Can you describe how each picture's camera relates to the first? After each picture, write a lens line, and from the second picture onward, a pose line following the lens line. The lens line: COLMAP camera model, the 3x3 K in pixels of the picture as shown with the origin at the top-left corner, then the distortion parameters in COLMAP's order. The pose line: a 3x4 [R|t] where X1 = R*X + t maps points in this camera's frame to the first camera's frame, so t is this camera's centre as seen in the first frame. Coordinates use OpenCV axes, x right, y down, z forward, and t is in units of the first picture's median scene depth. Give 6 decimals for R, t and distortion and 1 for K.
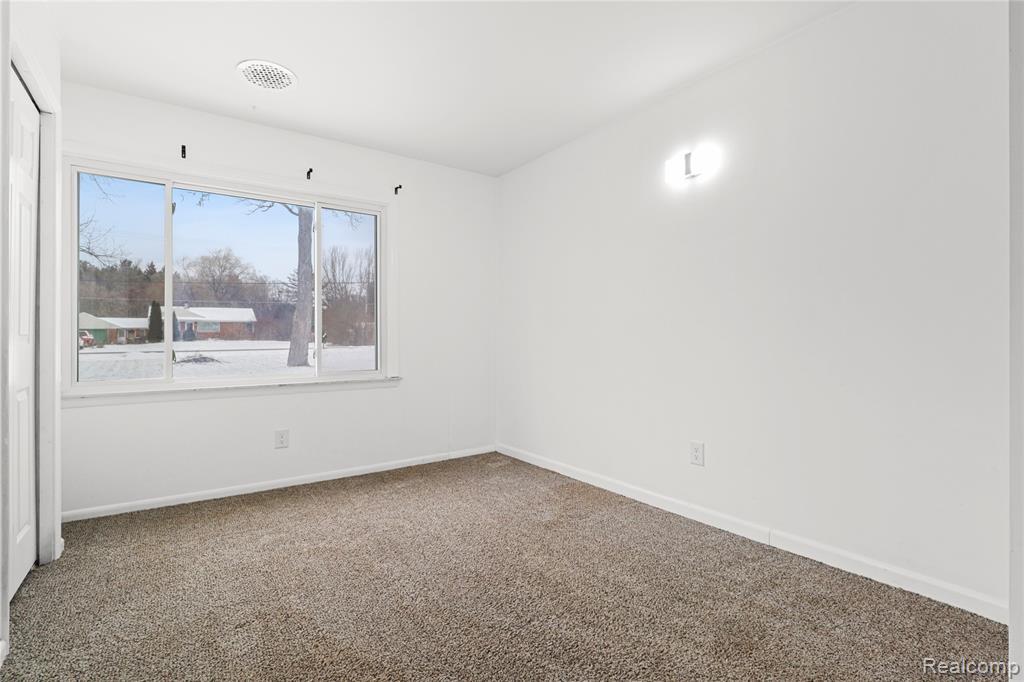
lens RADIAL K [[477.4, 0, 513.6], [0, 477.4, 335.5], [0, 0, 1]] dist [-0.033334, 0.001307]
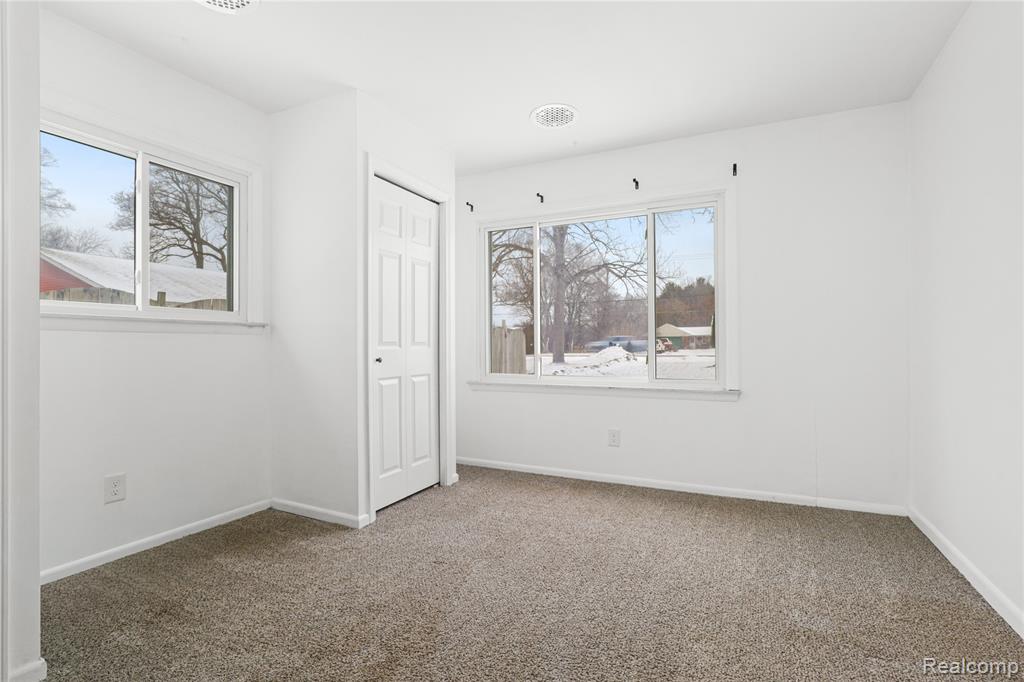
lens RADIAL K [[478.3, 0, 512.3], [0, 478.3, 343.7], [0, 0, 1]] dist [-0.023734, 0.000397]
pose [[0.474368, 0.000504, -0.880327, 0.316539], [0.003830, 0.999989, 0.002637, 0.000248], [0.880318, -0.004622, 0.474361, 0.247964]]
